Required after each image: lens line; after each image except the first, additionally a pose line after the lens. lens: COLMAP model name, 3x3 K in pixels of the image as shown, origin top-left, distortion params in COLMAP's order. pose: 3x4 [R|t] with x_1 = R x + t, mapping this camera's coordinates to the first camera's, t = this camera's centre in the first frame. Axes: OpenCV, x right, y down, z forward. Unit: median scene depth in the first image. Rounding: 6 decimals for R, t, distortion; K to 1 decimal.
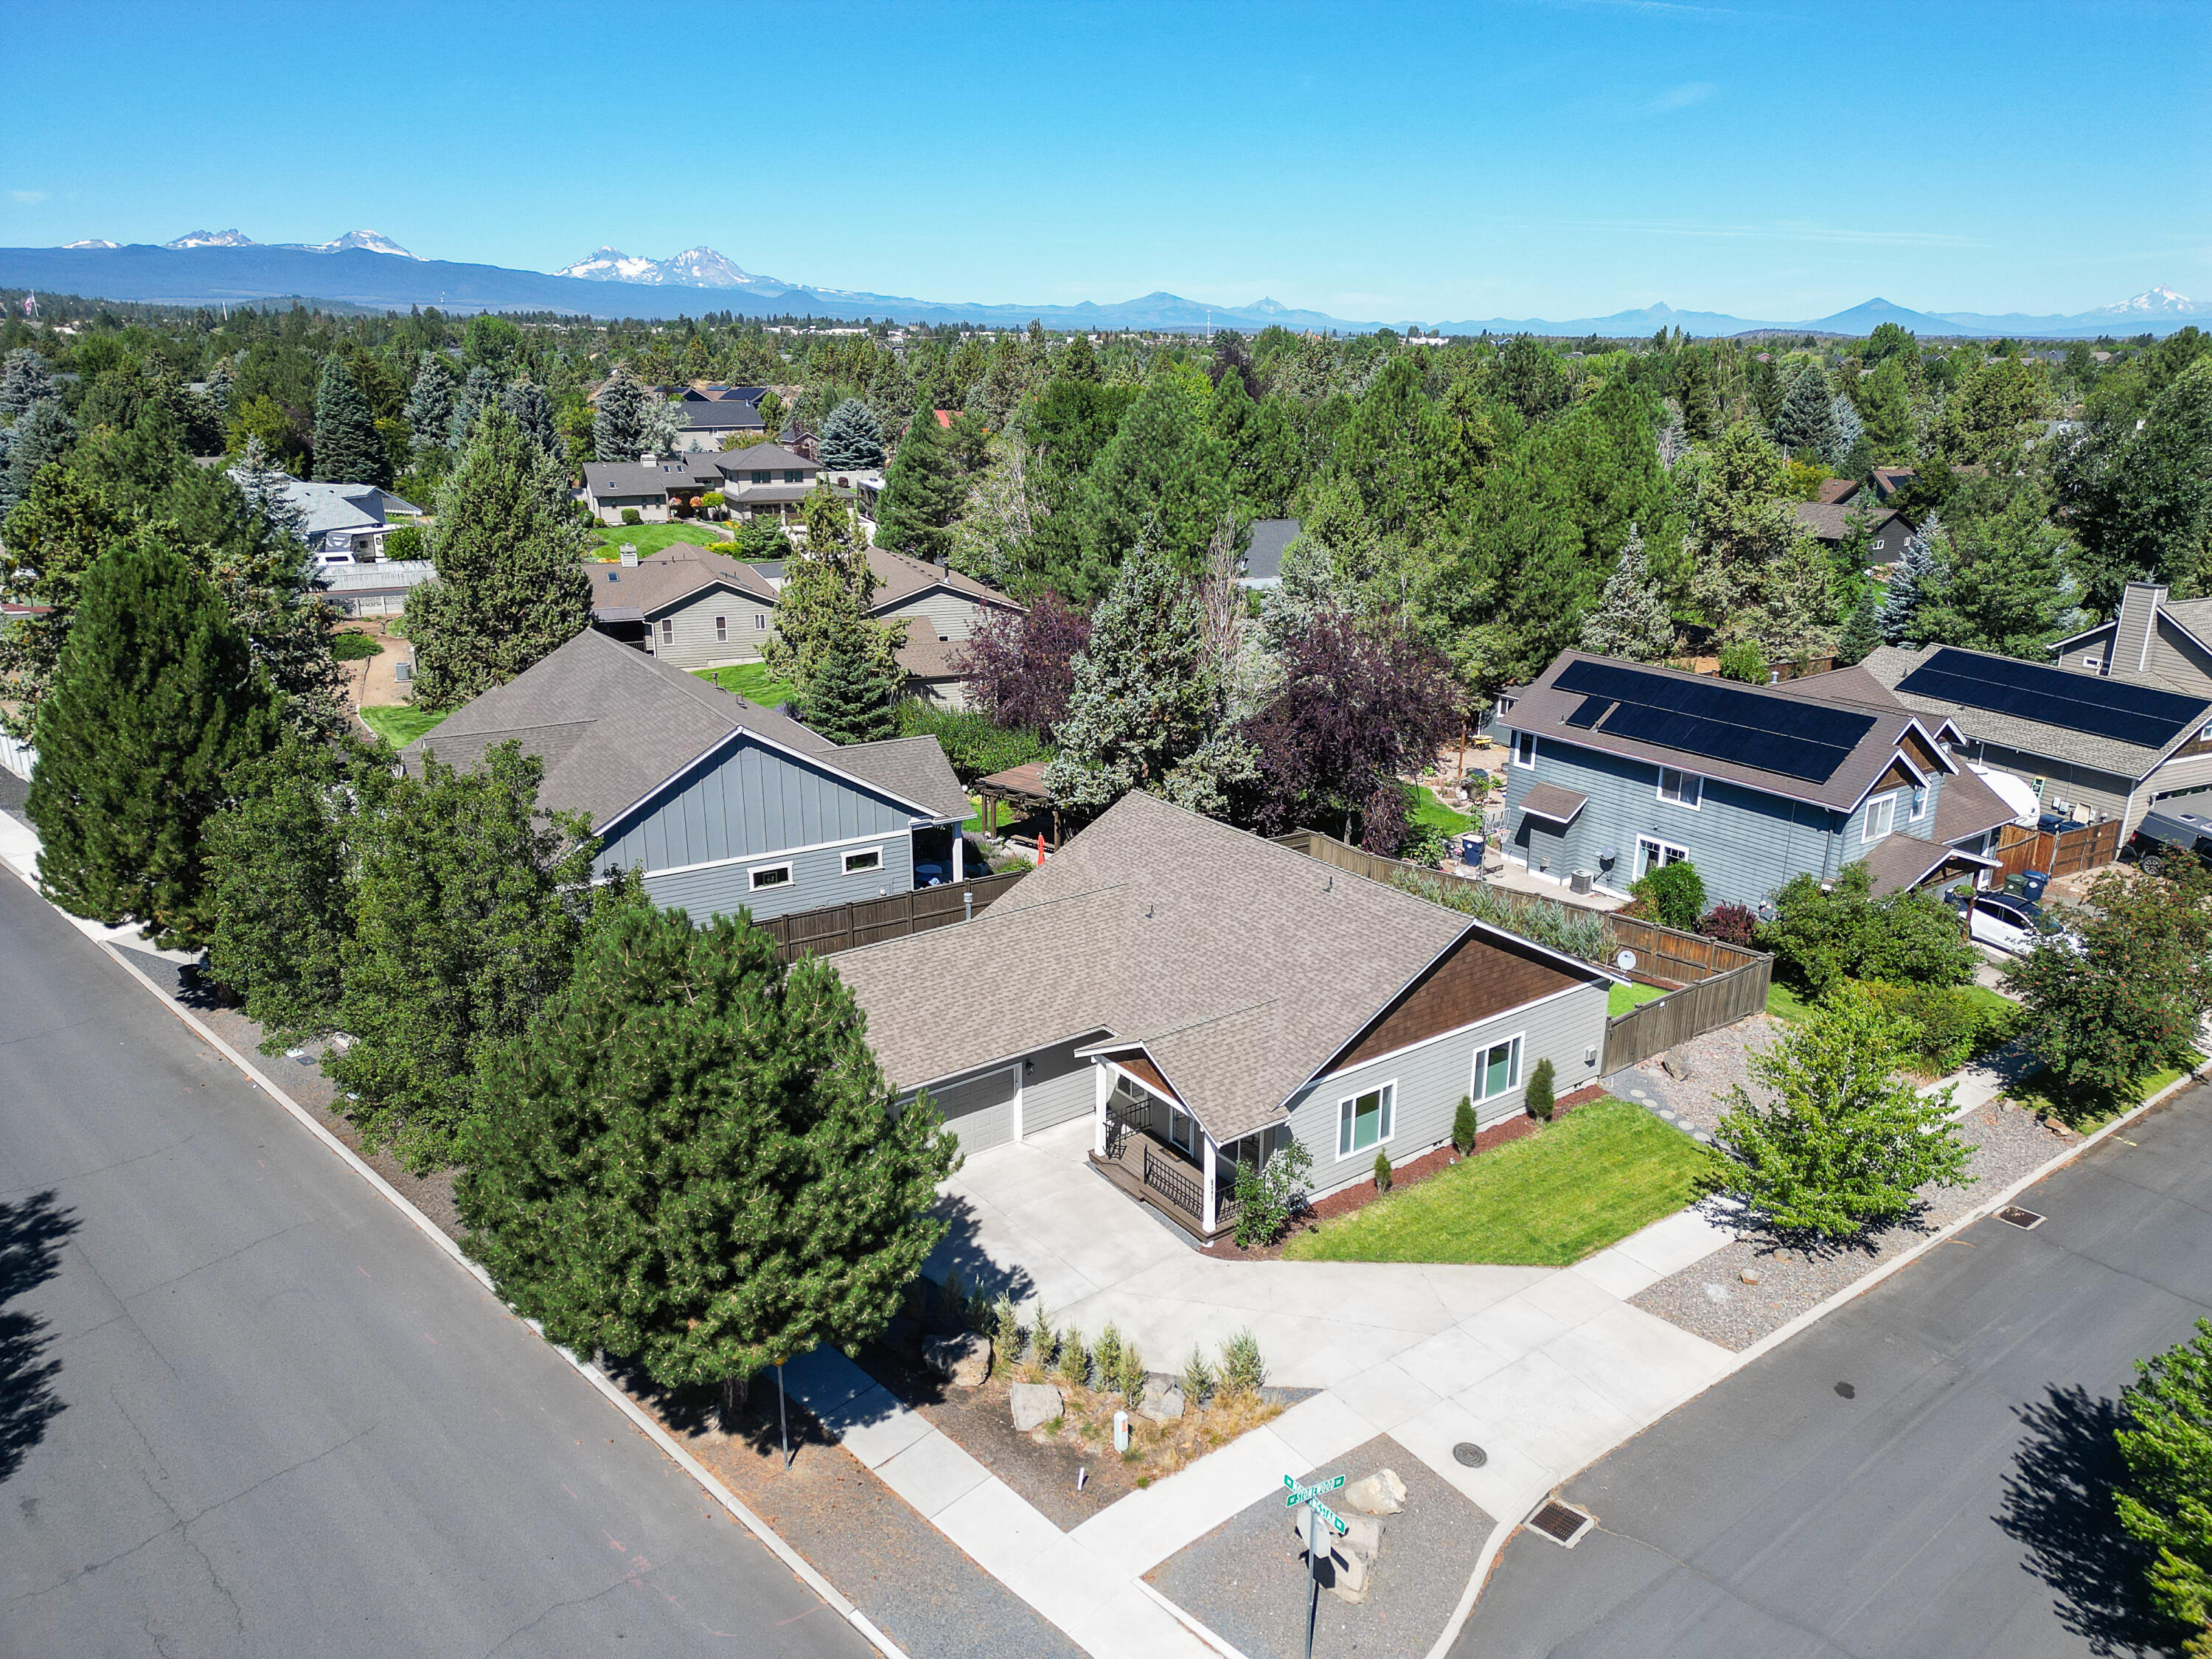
lens RADIAL K [[1543.3, 0, 1099.0], [0, 1543.3, 820.8], [0, 0, 1]] dist [0.098603, -0.101638]
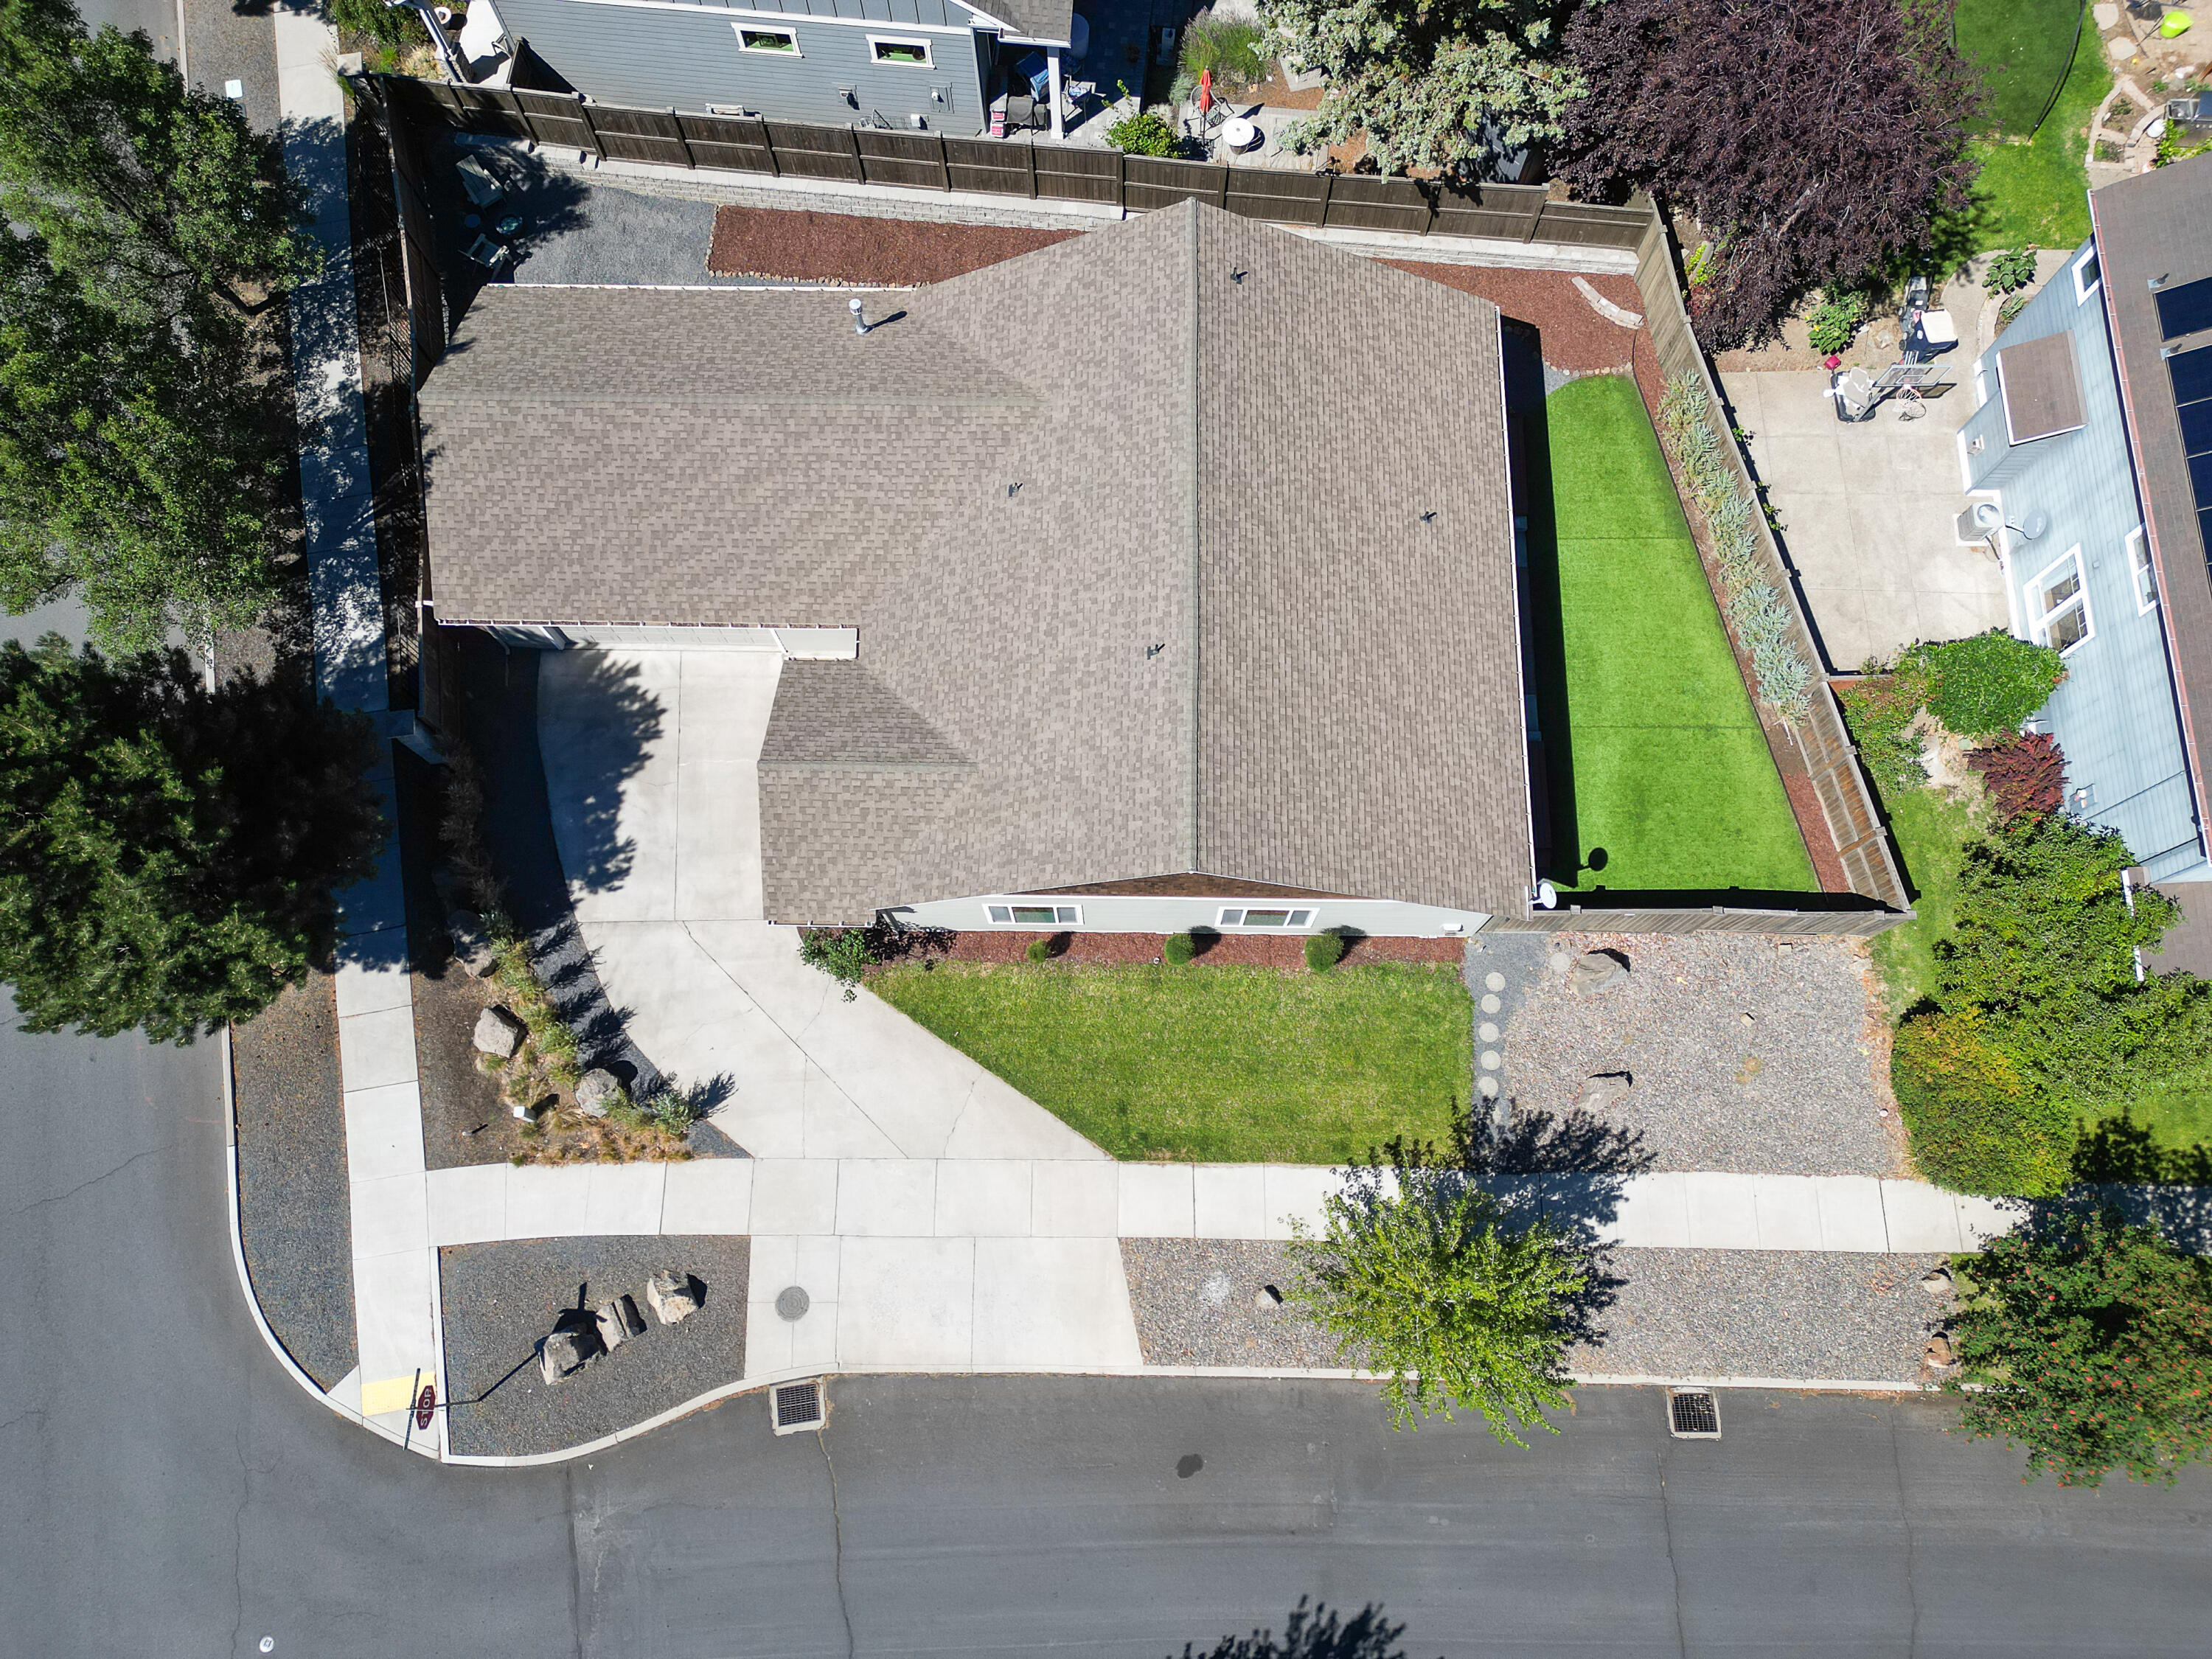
lens RADIAL K [[1543.3, 0, 1099.0], [0, 1543.3, 820.8], [0, 0, 1]] dist [0.098603, -0.101638]
pose [[0.799896, 0.569063, -0.190612, 0.333627], [-0.161814, 0.510358, 0.844601, -0.548882], [0.577912, -0.644749, 0.500316, 0.641284]]
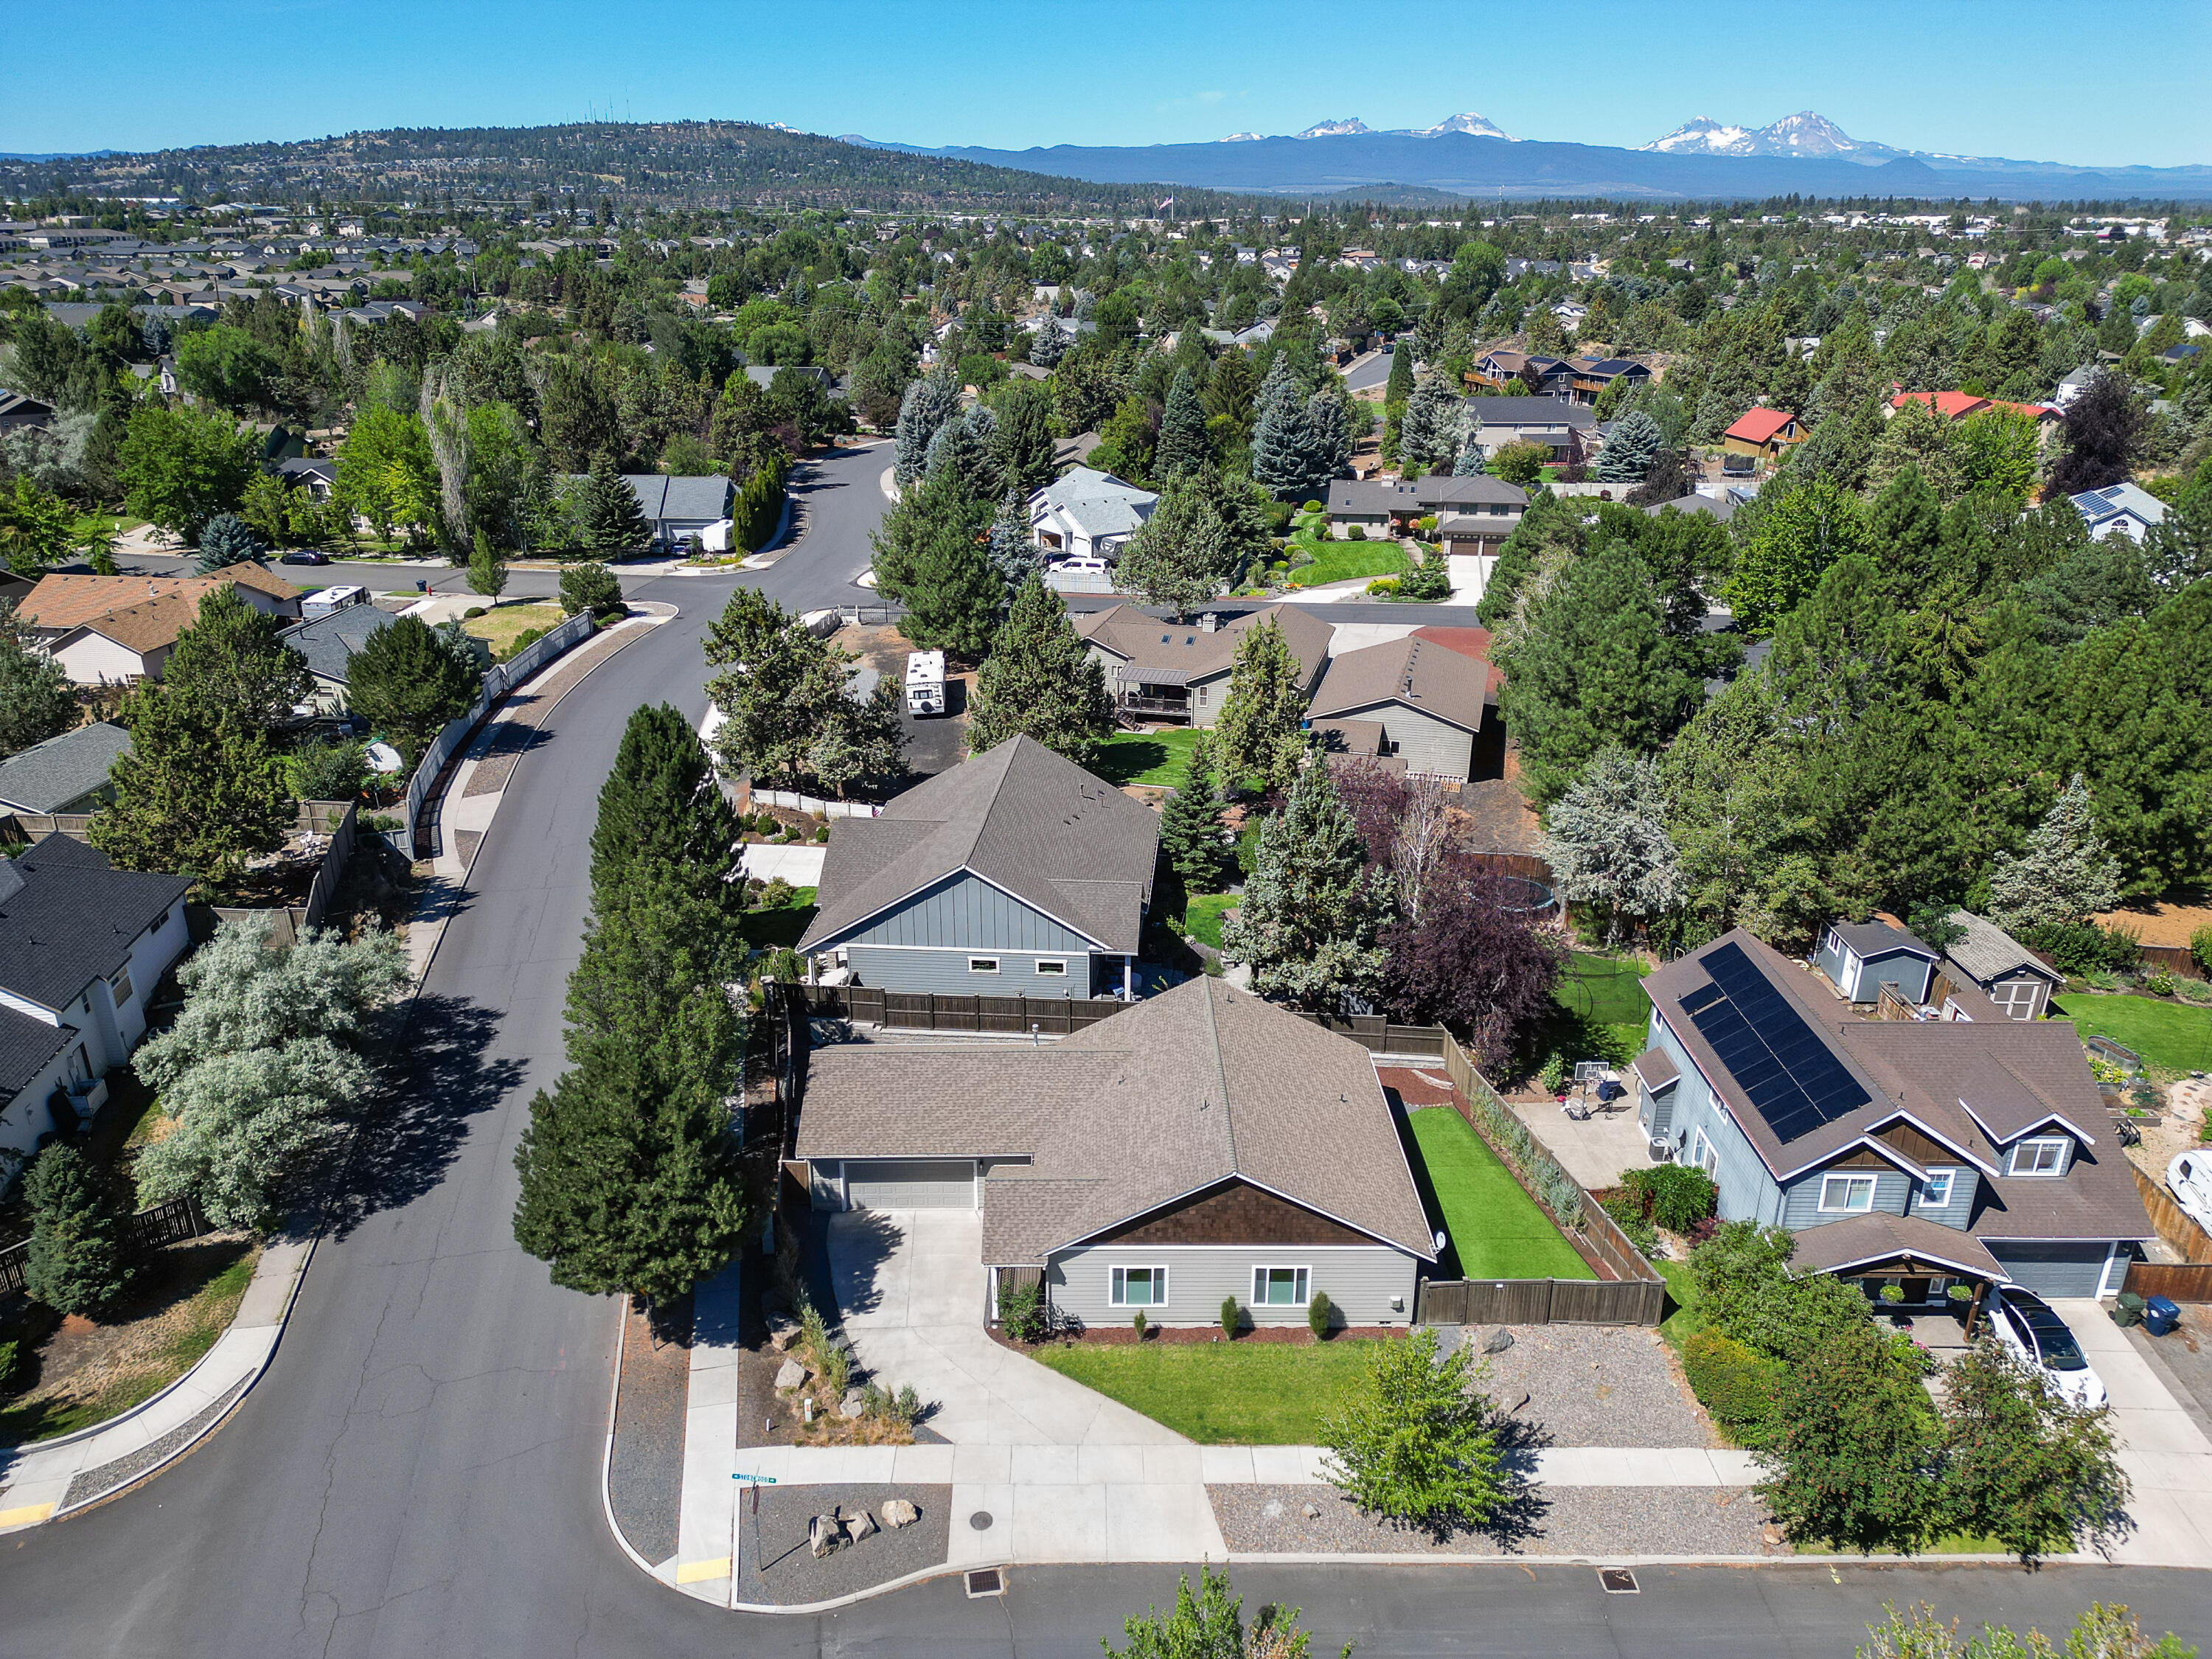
lens RADIAL K [[1543.3, 0, 1099.0], [0, 1543.3, 820.8], [0, 0, 1]] dist [0.098603, -0.101638]
pose [[0.810960, 0.211875, -0.545393, 0.812712], [-0.173228, 0.977286, 0.122081, -0.373276], [0.558871, -0.004526, 0.829242, -0.157840]]
